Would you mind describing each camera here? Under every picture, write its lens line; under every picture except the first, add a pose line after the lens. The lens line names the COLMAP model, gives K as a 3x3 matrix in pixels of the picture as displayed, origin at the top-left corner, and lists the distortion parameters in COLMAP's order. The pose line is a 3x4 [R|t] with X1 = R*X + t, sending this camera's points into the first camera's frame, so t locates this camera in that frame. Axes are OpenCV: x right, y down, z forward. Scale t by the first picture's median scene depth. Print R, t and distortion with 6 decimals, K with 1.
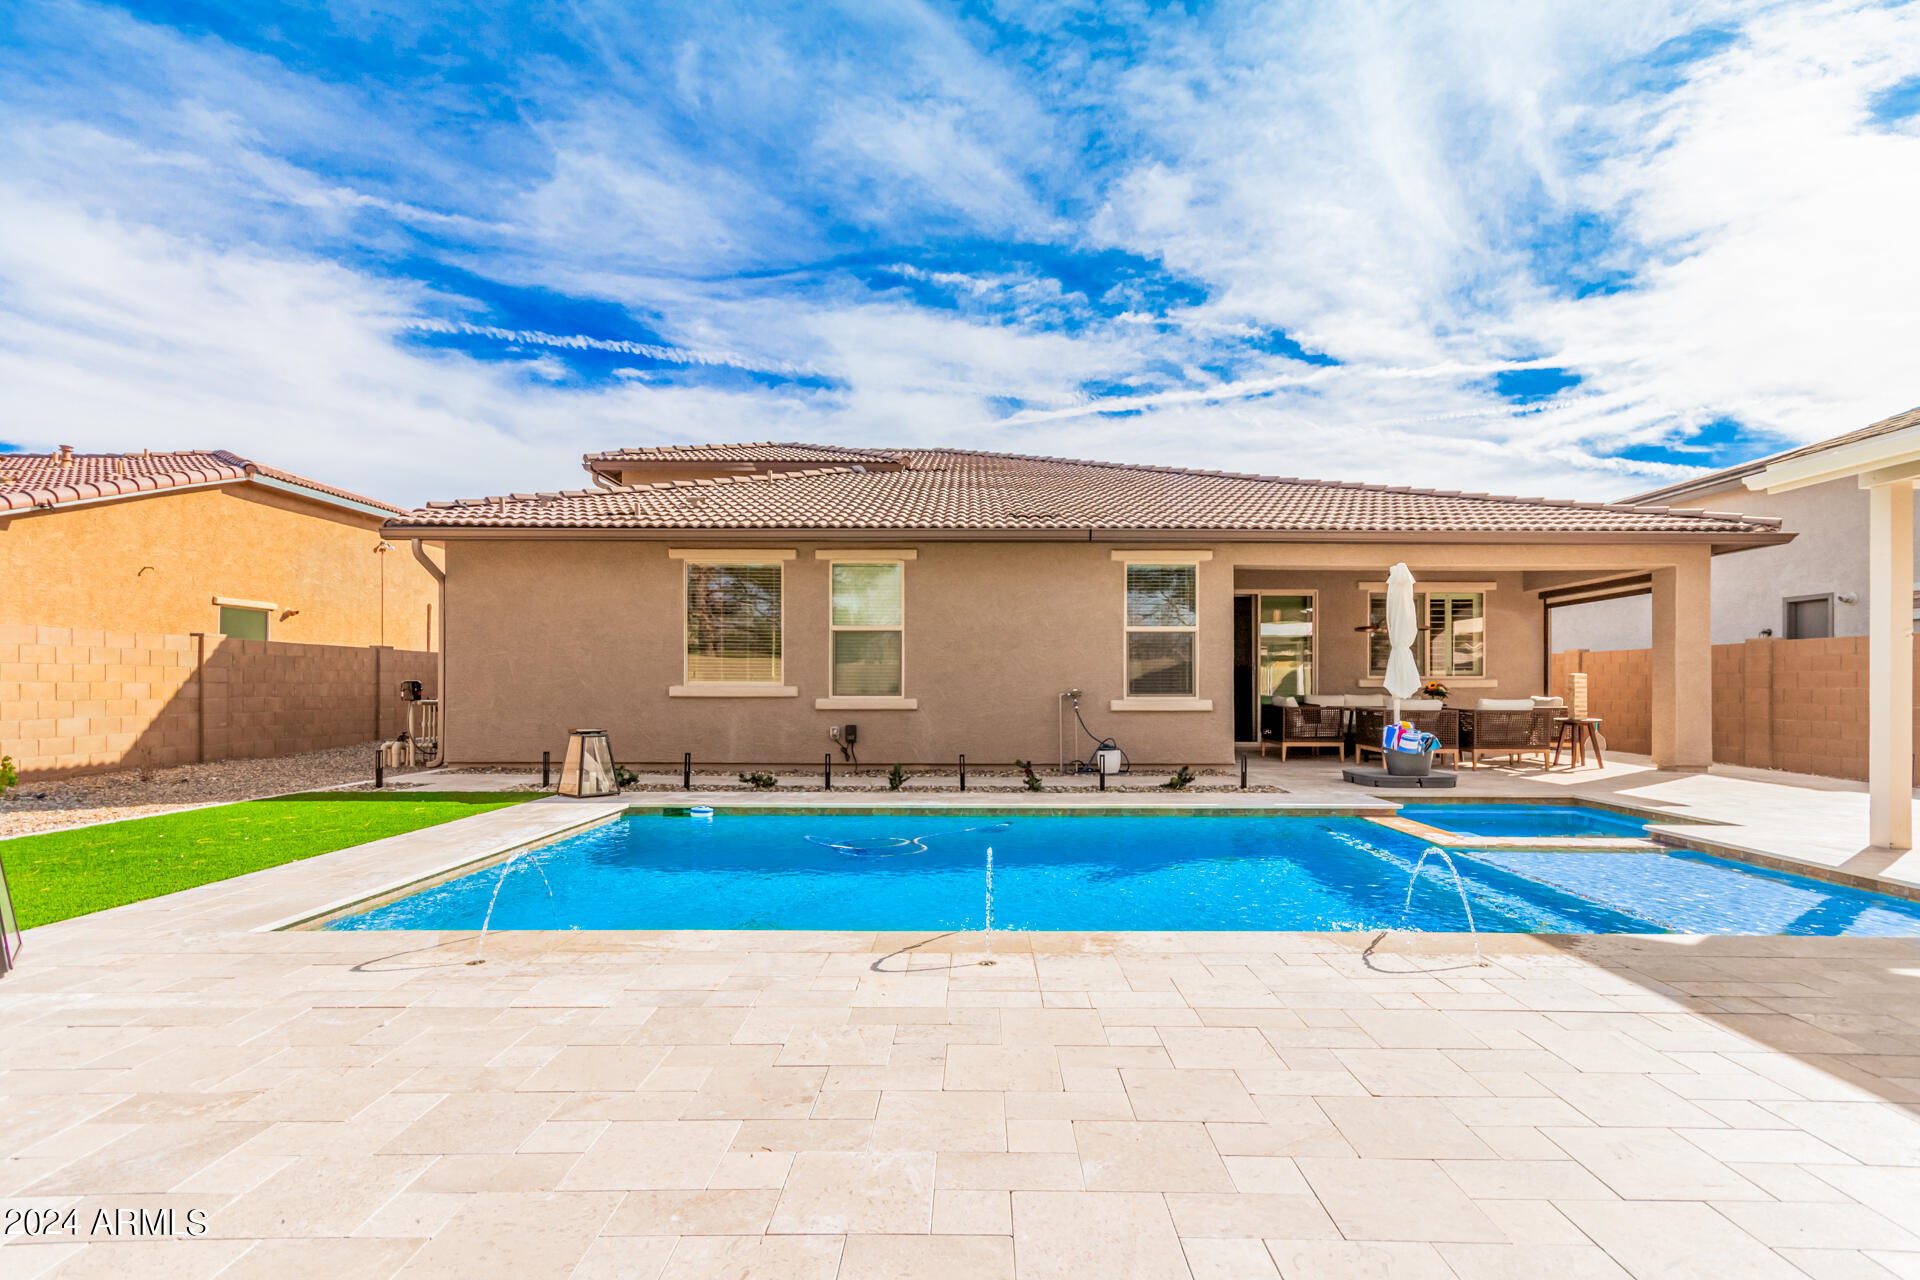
lens RADIAL K [[906.7, 0, 990.4], [0, 906.7, 700.4], [0, 0, 1]] dist [0.006262, 0.001363]
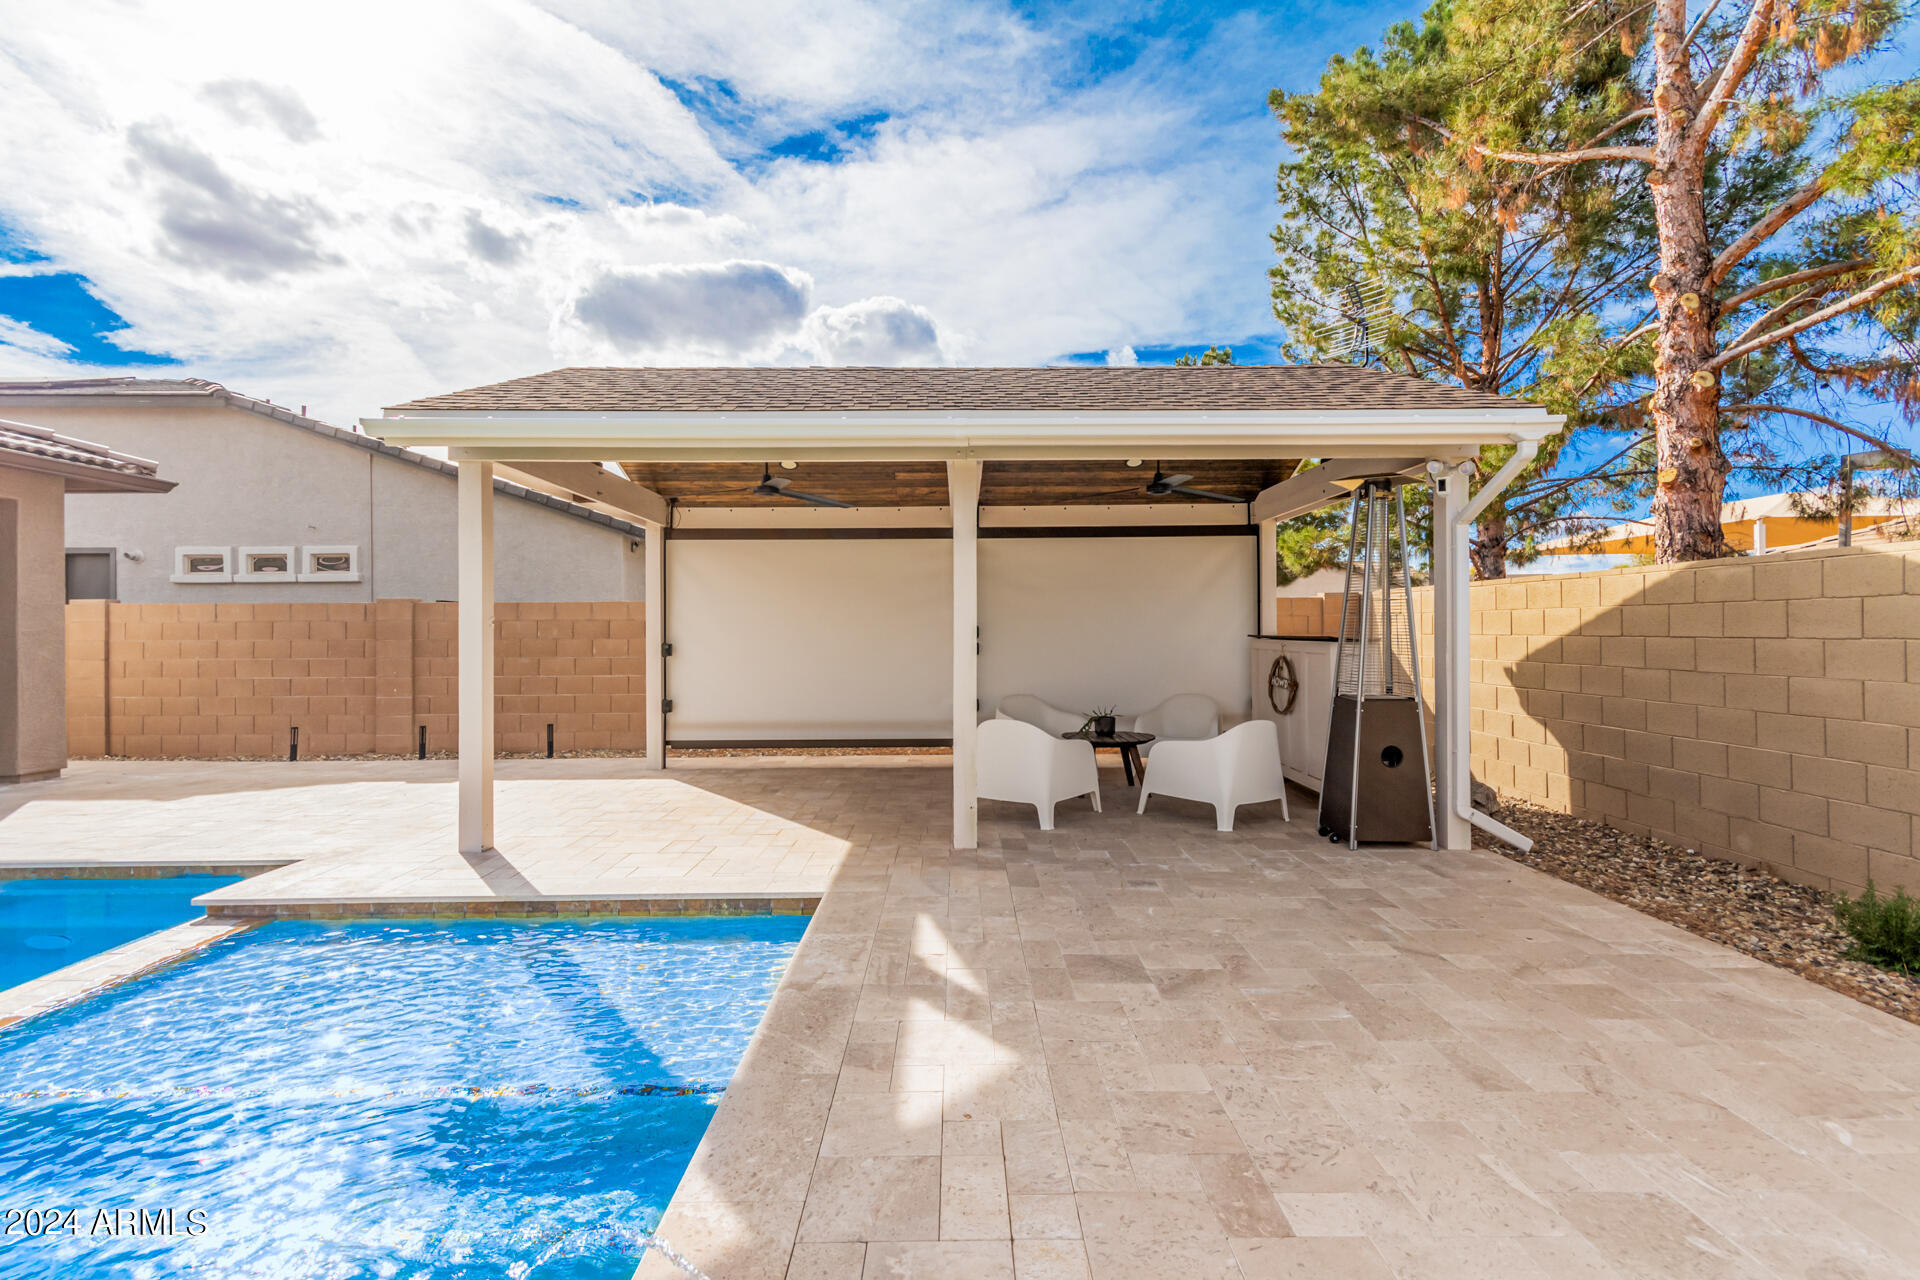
lens RADIAL K [[928.2, 0, 949.5], [0, 928.2, 625.9], [0, 0, 1]] dist [0.003586, 0.003328]
pose [[-0.001166, 0.000768, 0.999999, 0.015494], [0.023972, 0.999712, -0.000740, -0.027244], [-0.999712, 0.023972, -0.001184, 0.240316]]
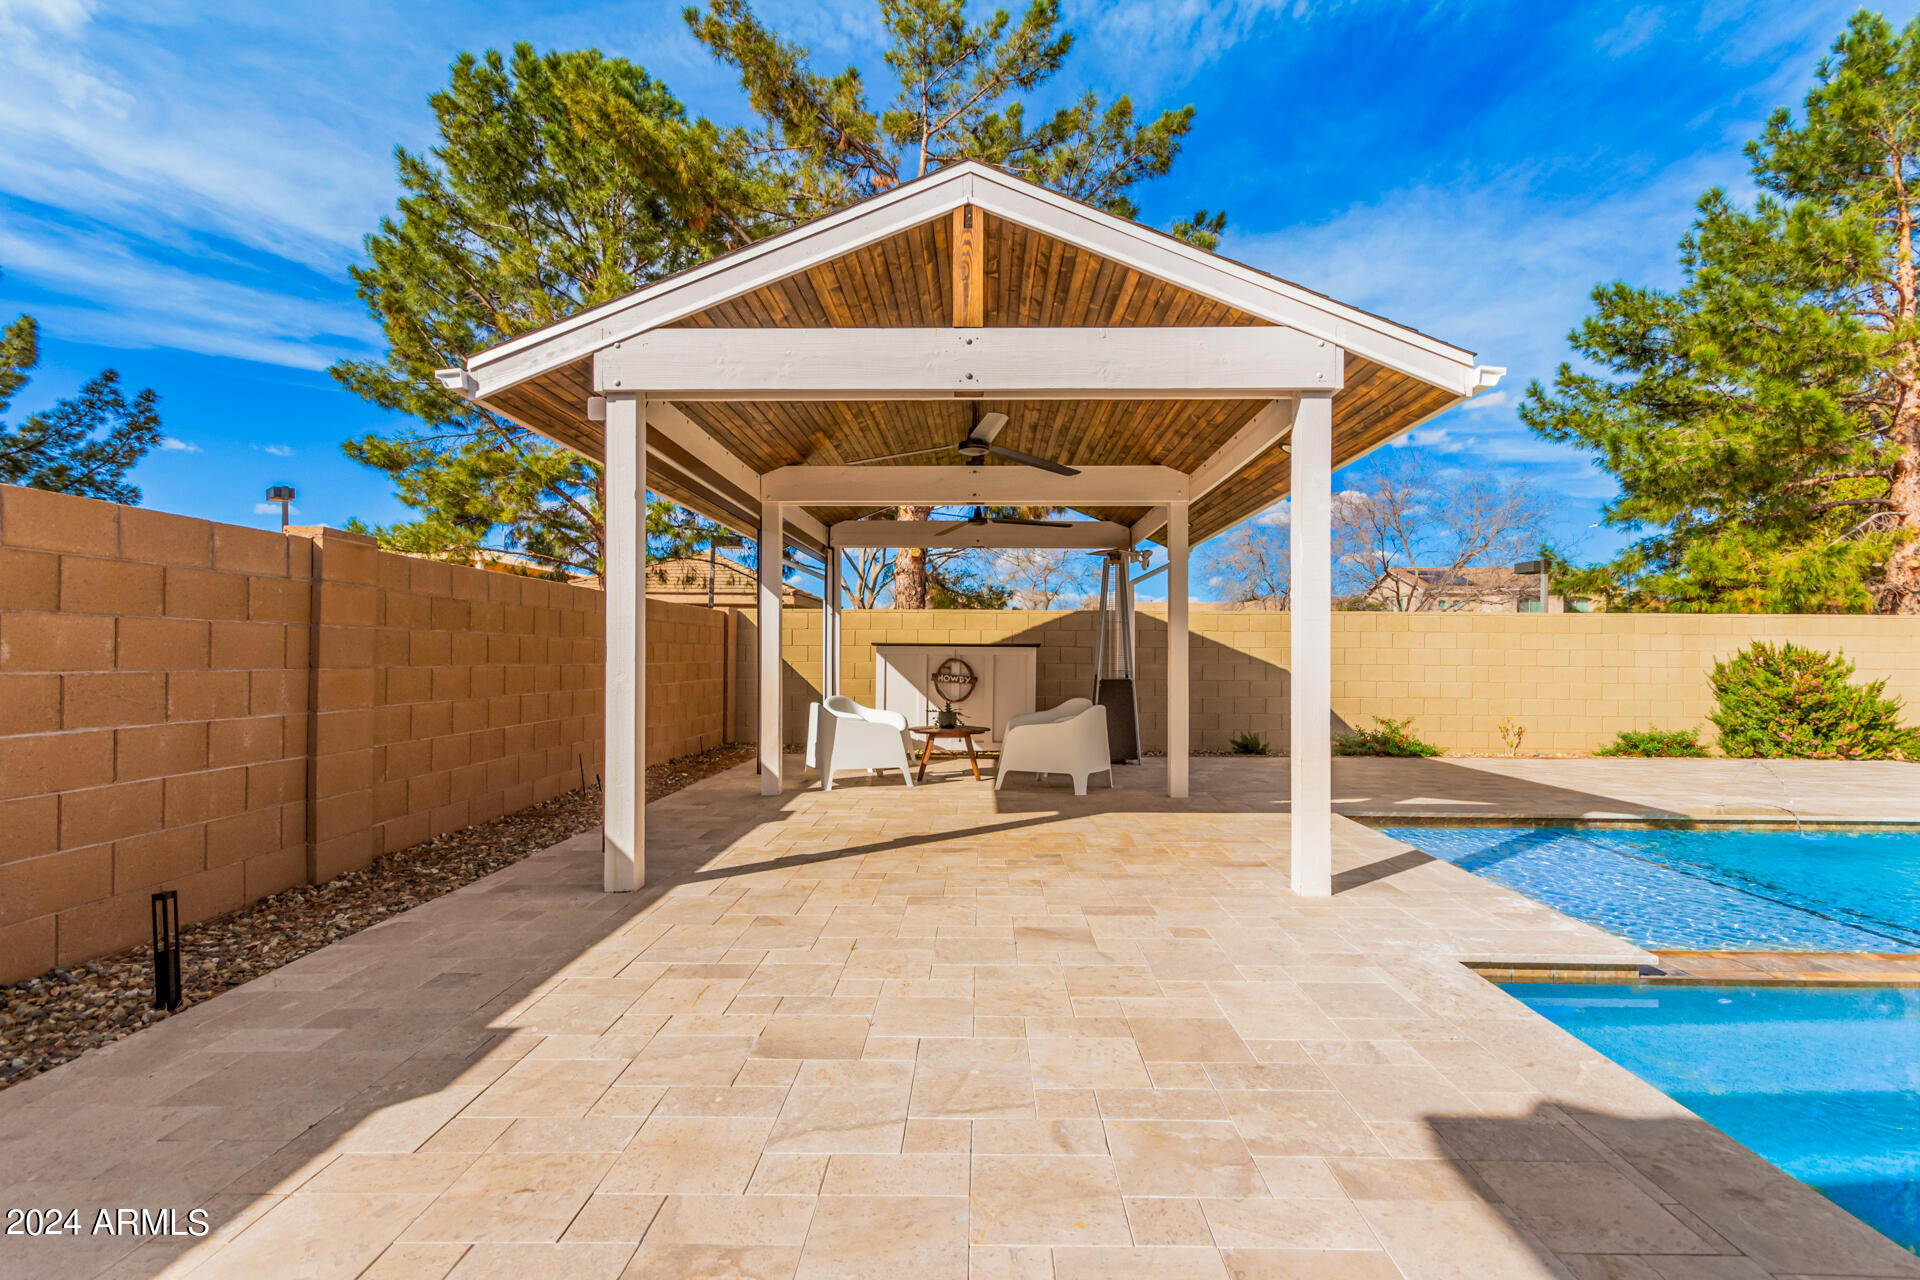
lens RADIAL K [[906.7, 0, 974.3], [0, 906.7, 651.2], [0, 0, 1]] dist [0.006262, 0.001363]
pose [[-0.999821, -0.007615, 0.017335, 0.598507], [-0.007403, 0.999897, 0.012258, -0.018686], [-0.017427, 0.012128, -0.999775, 0.818124]]
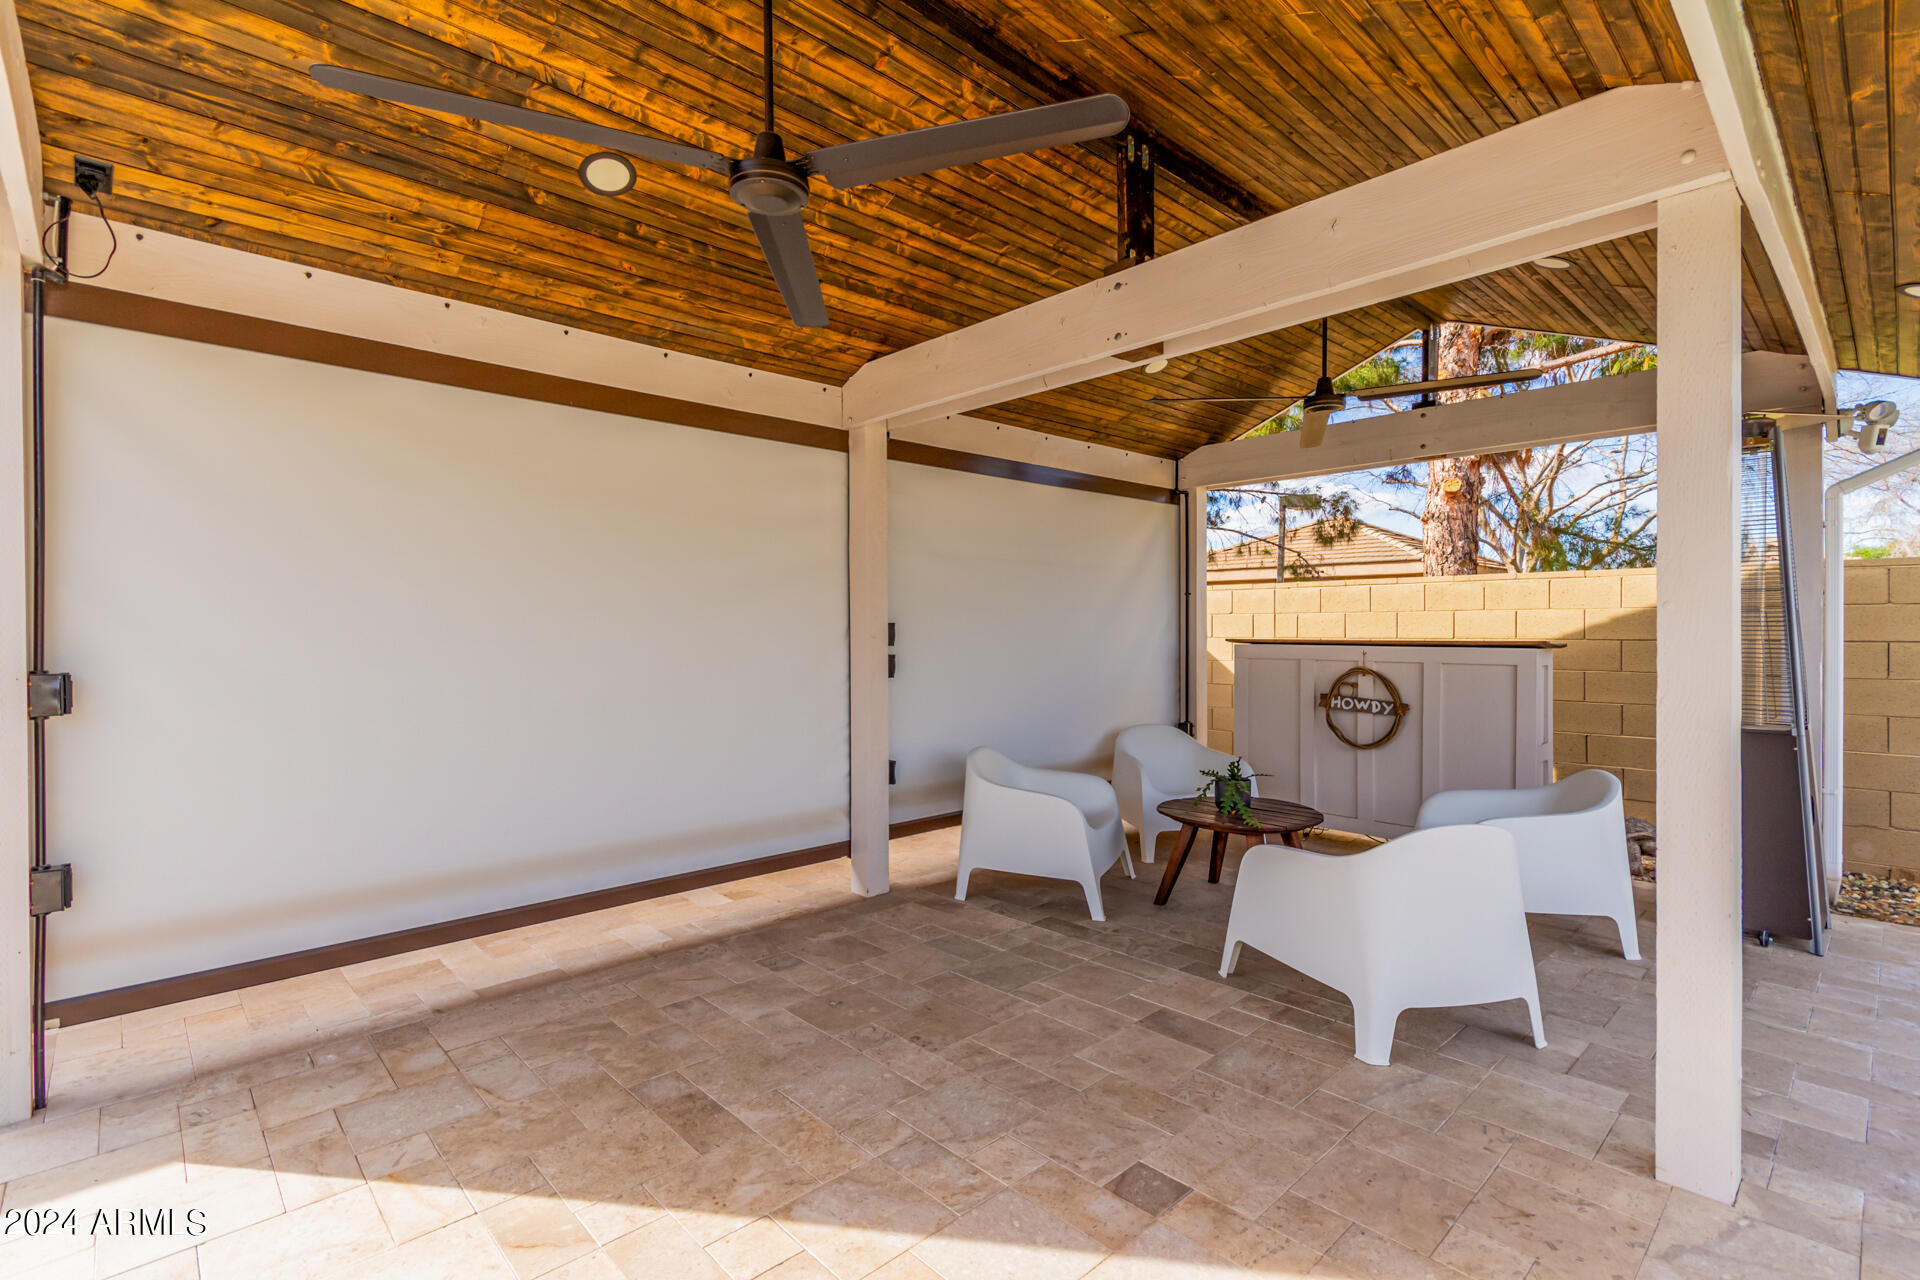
lens RADIAL K [[889.5, 0, 969.1], [0, 889.5, 642.2], [0, 0, 1]] dist [0.007040, -0.001812]
pose [[-0.685942, -0.011698, 0.727562, 0.448911], [0.013011, 0.999514, 0.028337, -0.029489], [-0.727540, 0.028904, -0.685456, 0.447059]]
